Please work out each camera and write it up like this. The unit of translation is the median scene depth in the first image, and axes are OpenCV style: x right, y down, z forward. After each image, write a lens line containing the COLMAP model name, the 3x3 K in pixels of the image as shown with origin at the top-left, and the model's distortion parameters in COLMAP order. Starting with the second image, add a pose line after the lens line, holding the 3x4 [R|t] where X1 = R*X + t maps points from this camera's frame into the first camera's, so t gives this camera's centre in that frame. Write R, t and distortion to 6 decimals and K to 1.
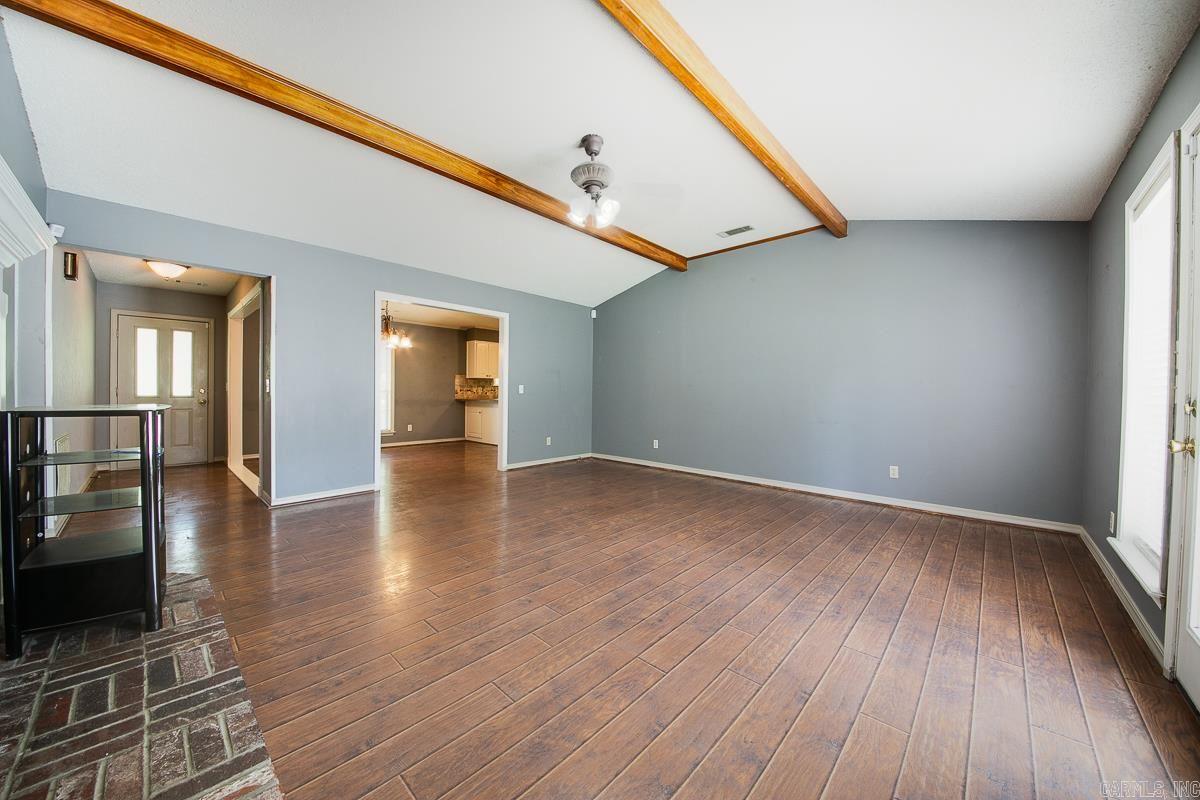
lens RADIAL K [[419.9, 0, 598.1], [0, 419.9, 394.5], [0, 0, 1]] dist [0.019124, -0.013642]
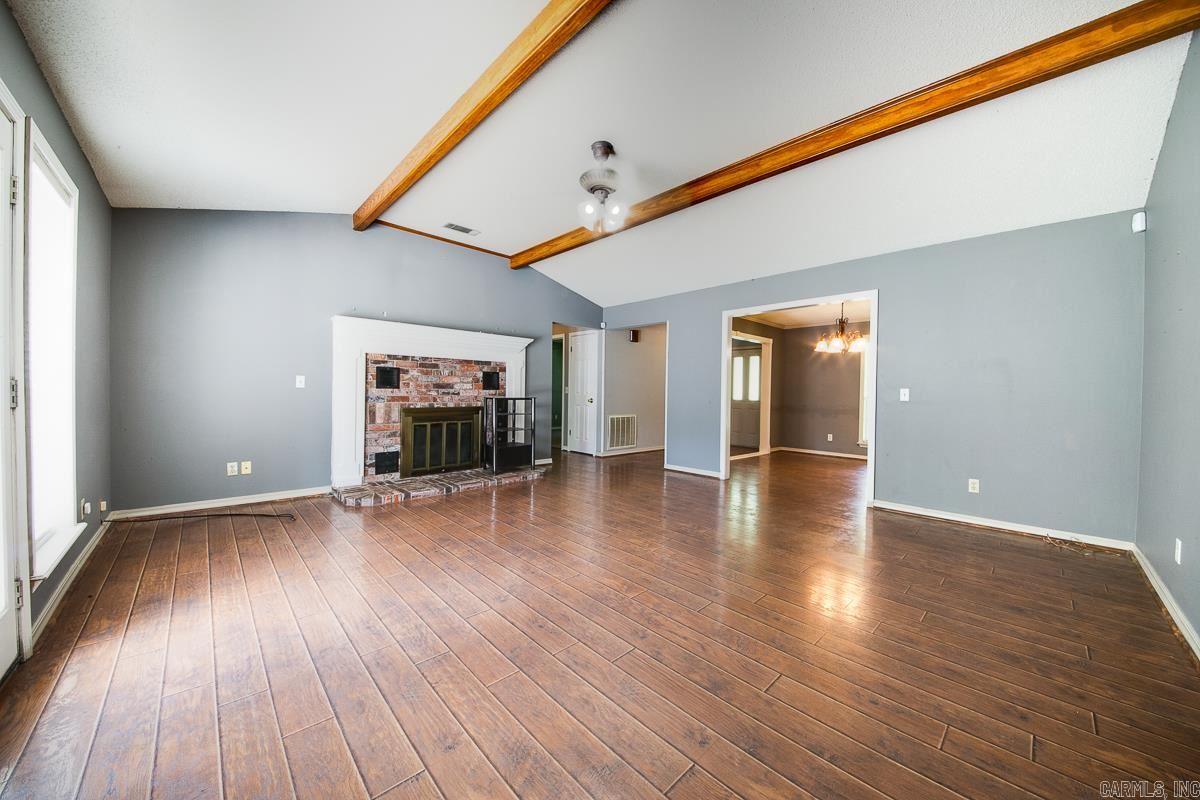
lens RADIAL K [[419.9, 0, 598.1], [0, 419.9, 394.5], [0, 0, 1]] dist [0.019124, -0.013642]
pose [[-0.059055, -0.003113, -0.998250, 1.004042], [-0.025843, 0.999665, -0.001588, 0.001416], [0.997920, 0.025704, -0.059116, 1.063305]]
